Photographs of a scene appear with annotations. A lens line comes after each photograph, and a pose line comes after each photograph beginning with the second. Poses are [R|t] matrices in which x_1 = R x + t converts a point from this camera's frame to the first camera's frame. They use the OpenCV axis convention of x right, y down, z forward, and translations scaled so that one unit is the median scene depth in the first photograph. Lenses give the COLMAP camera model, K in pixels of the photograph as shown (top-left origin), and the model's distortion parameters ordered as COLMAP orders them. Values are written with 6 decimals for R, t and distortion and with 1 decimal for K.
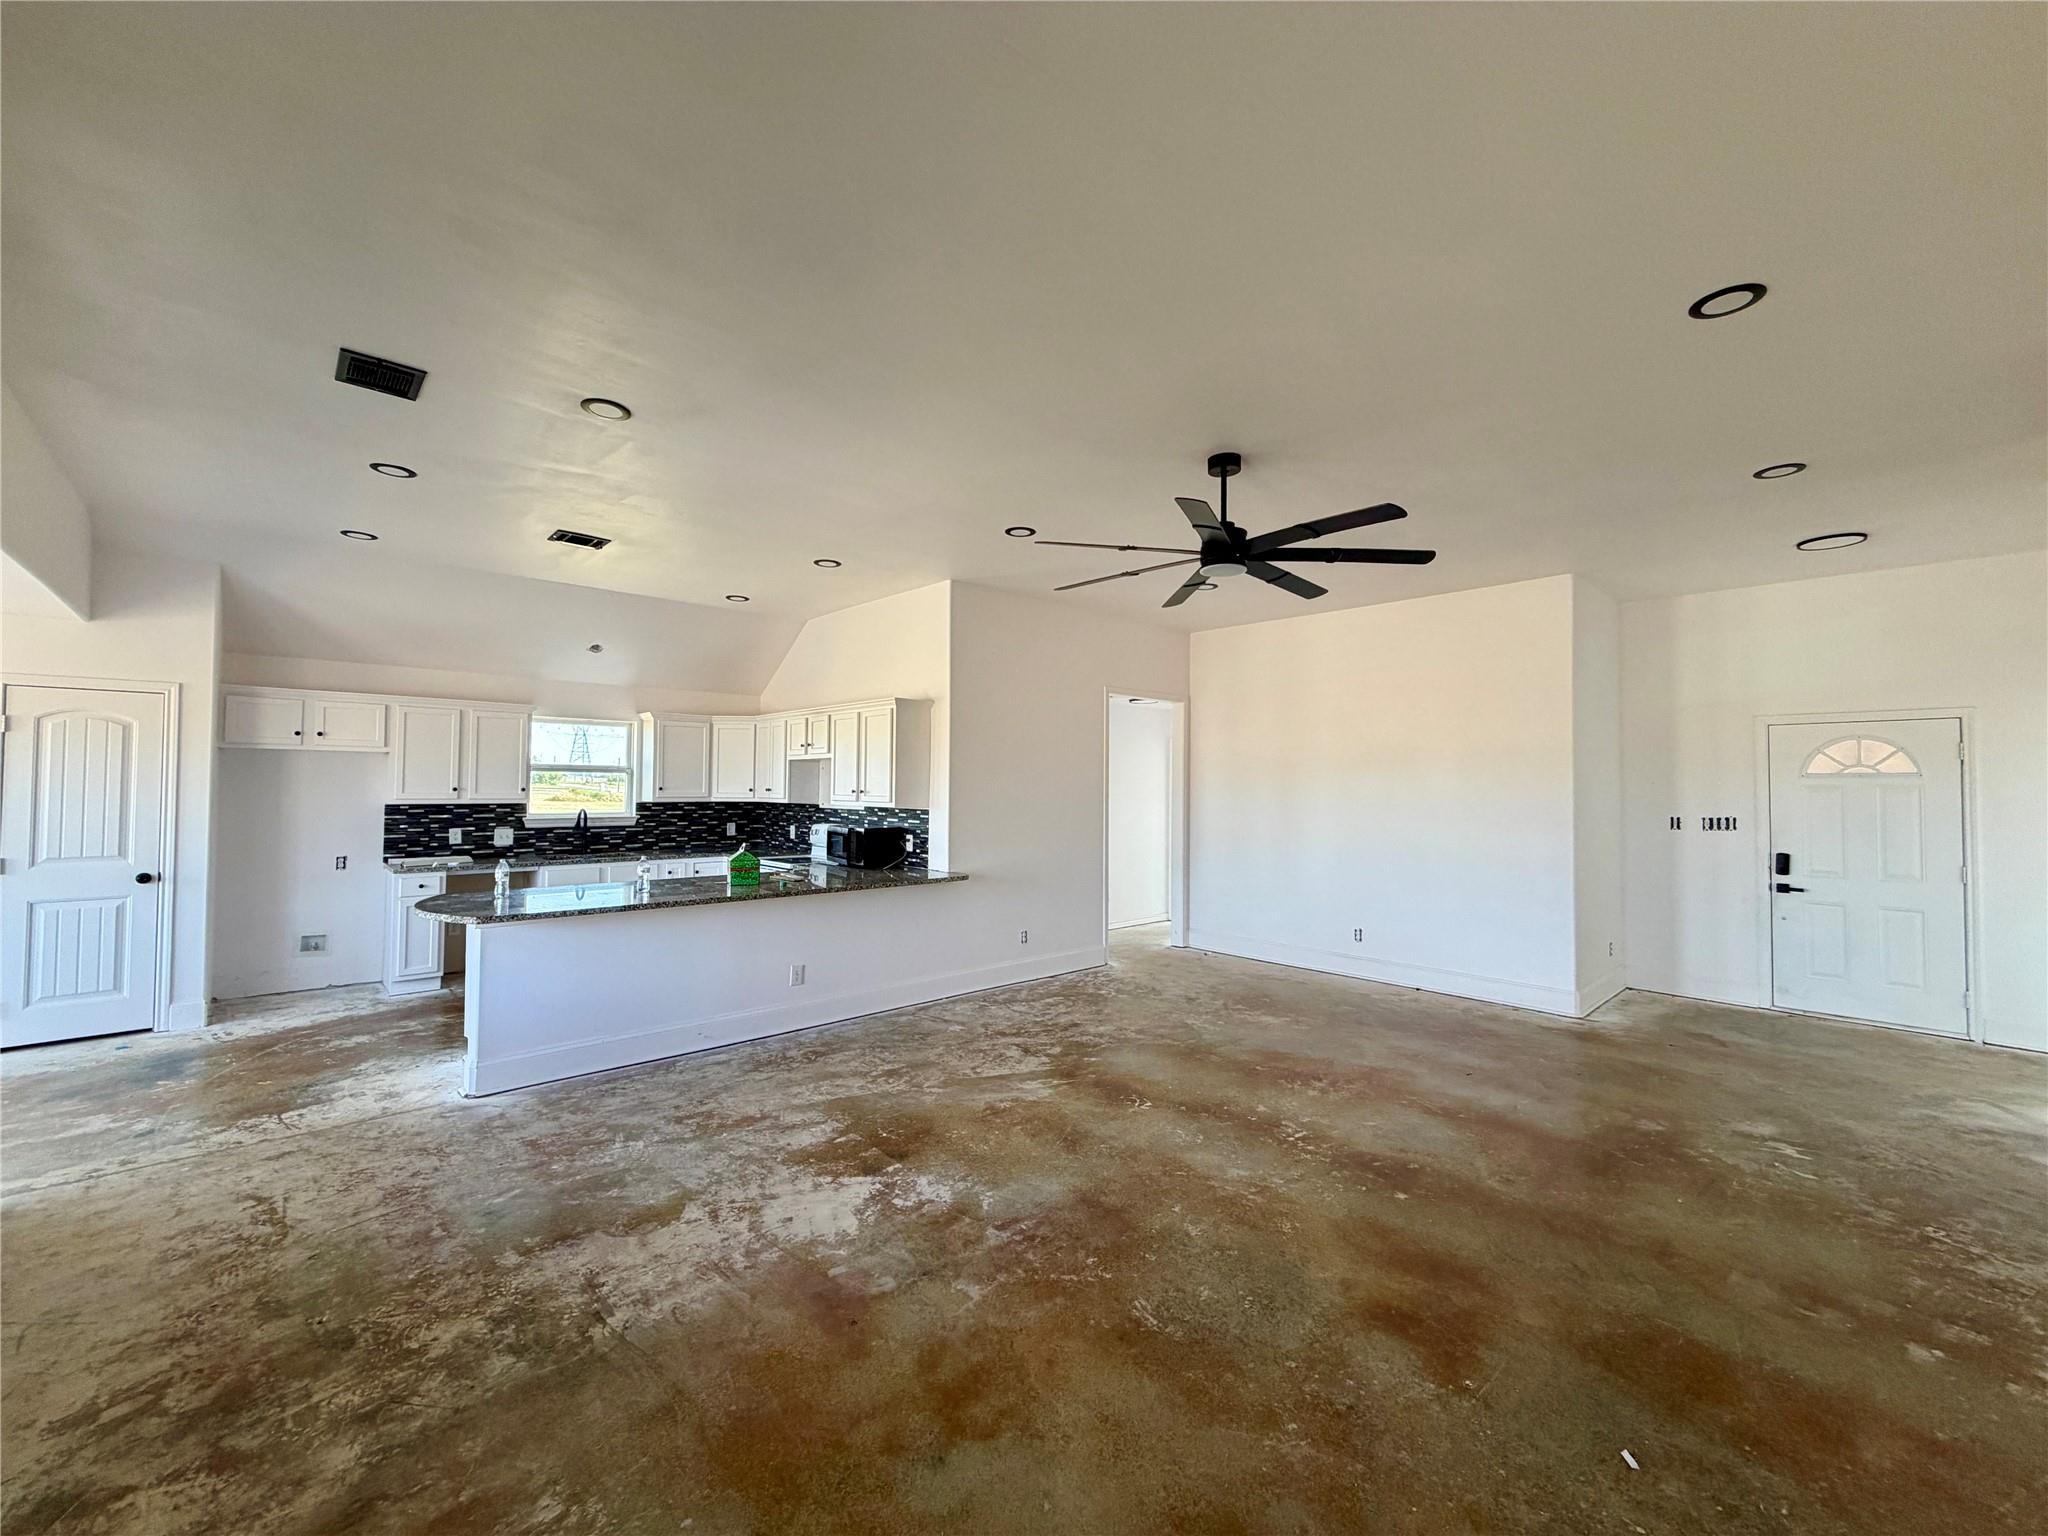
lens RADIAL K [[824.6, 0, 1018.5], [0, 824.6, 767.6], [0, 0, 1]] dist [0.002300, 0.000311]
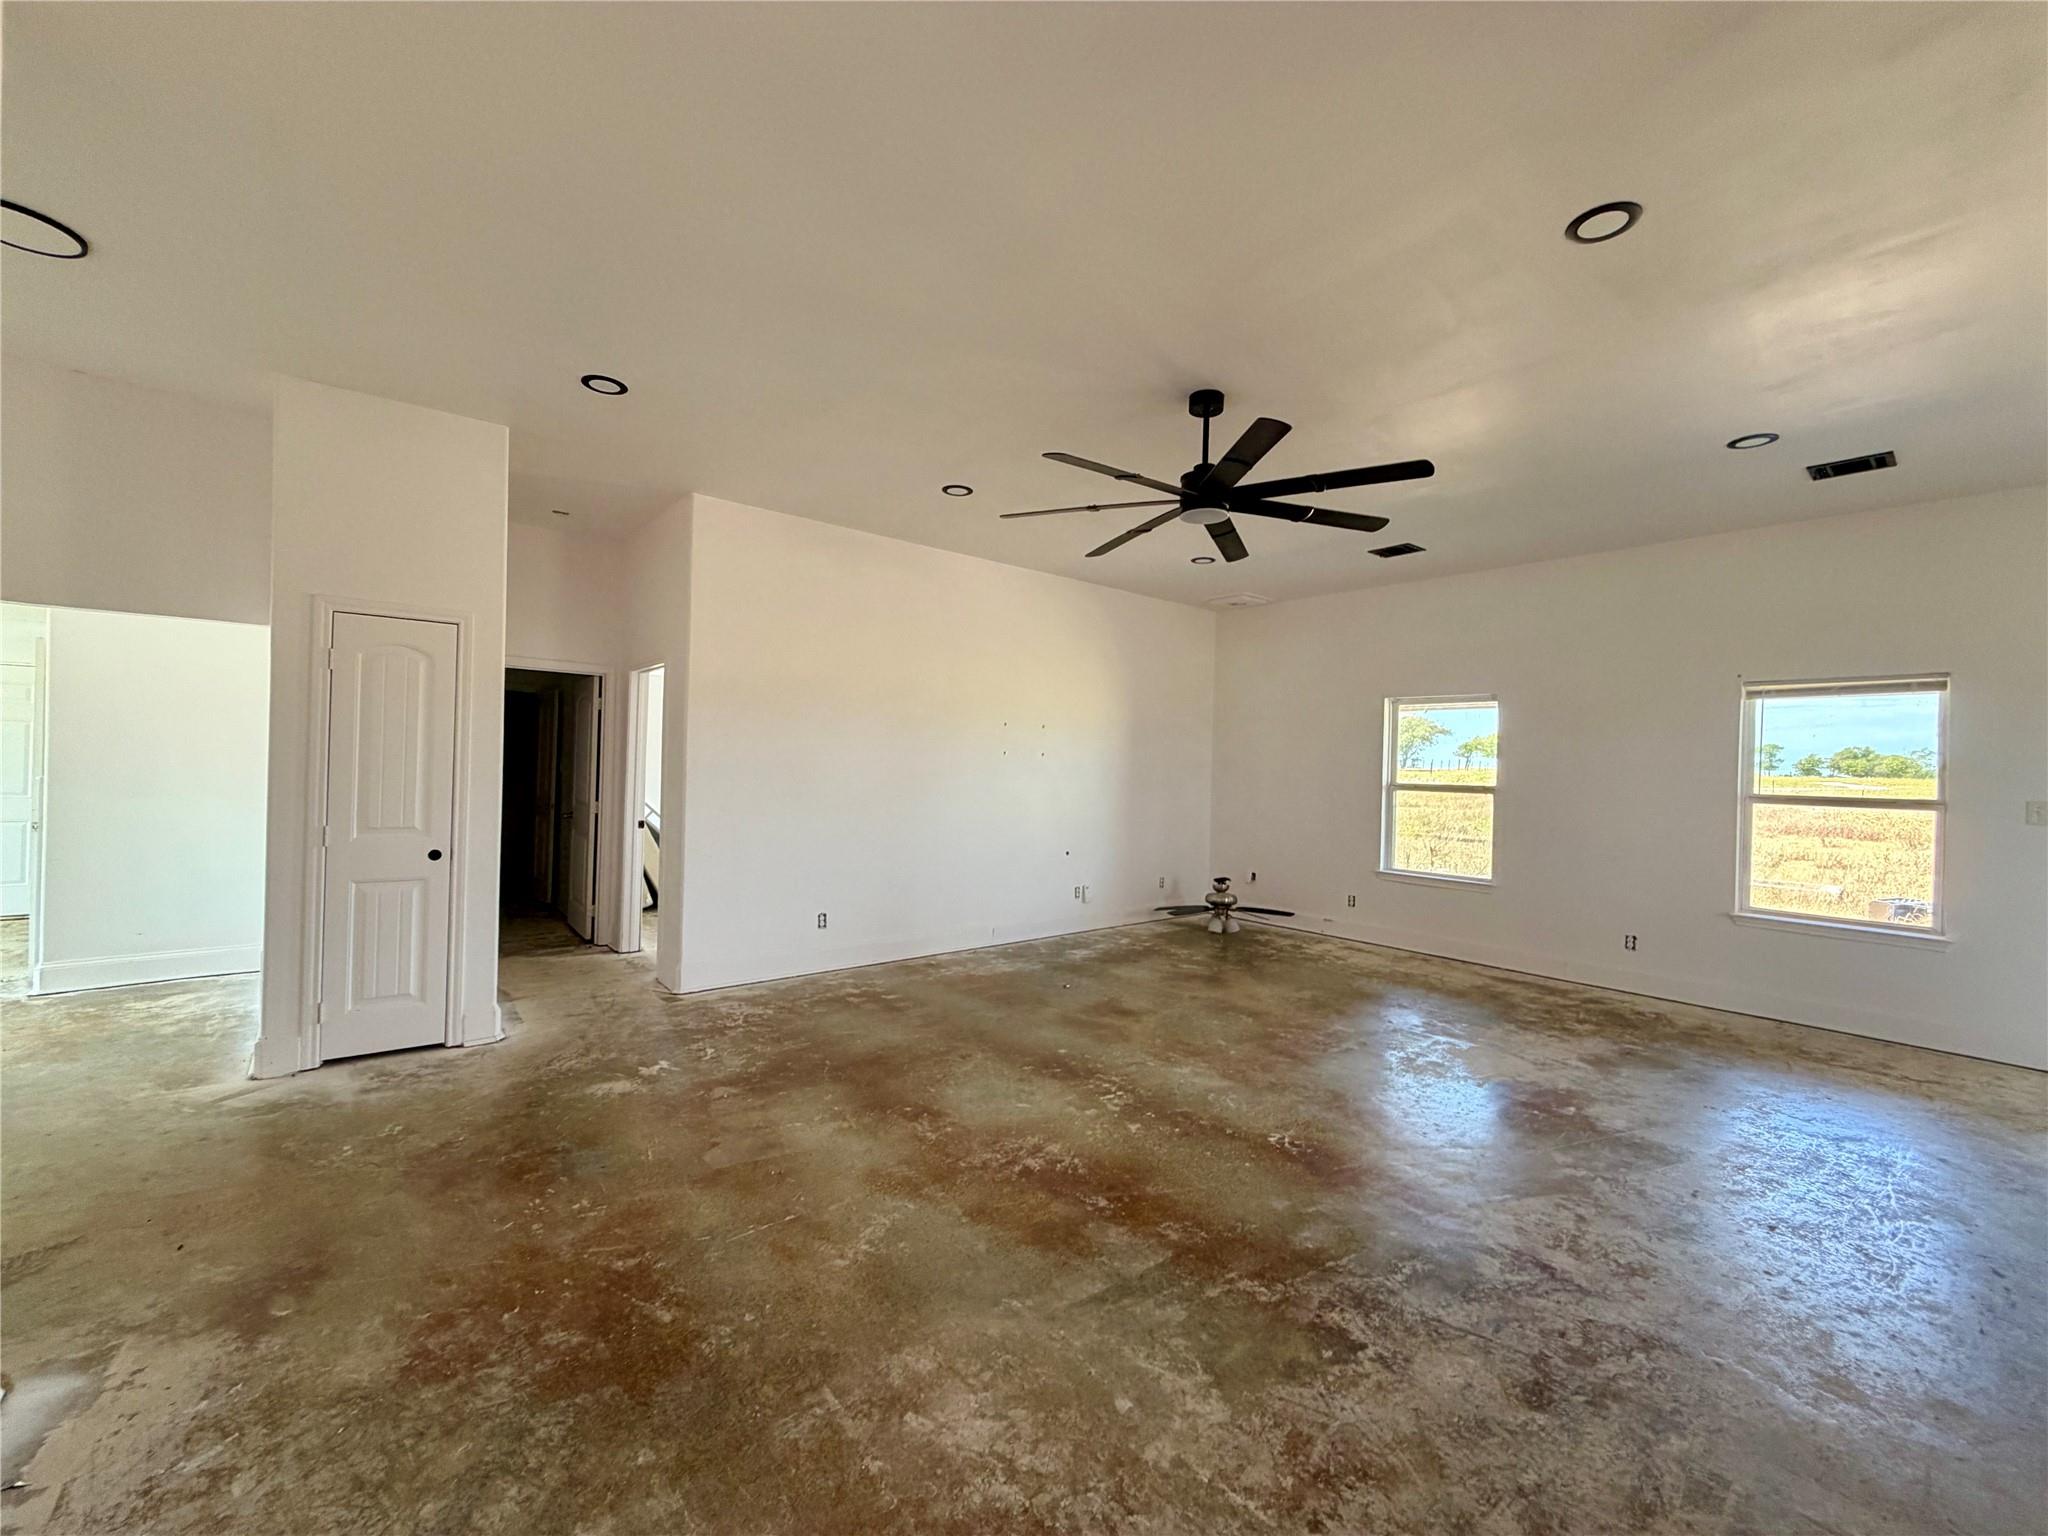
lens RADIAL K [[824.6, 0, 1024.5], [0, 824.6, 766.9], [0, 0, 1]] dist [0.002300, 0.000311]
pose [[-0.998634, -0.035246, 0.038570, 0.278815], [-0.036073, 0.999130, -0.020952, 0.051885], [-0.037798, -0.022314, -0.999036, 1.332779]]
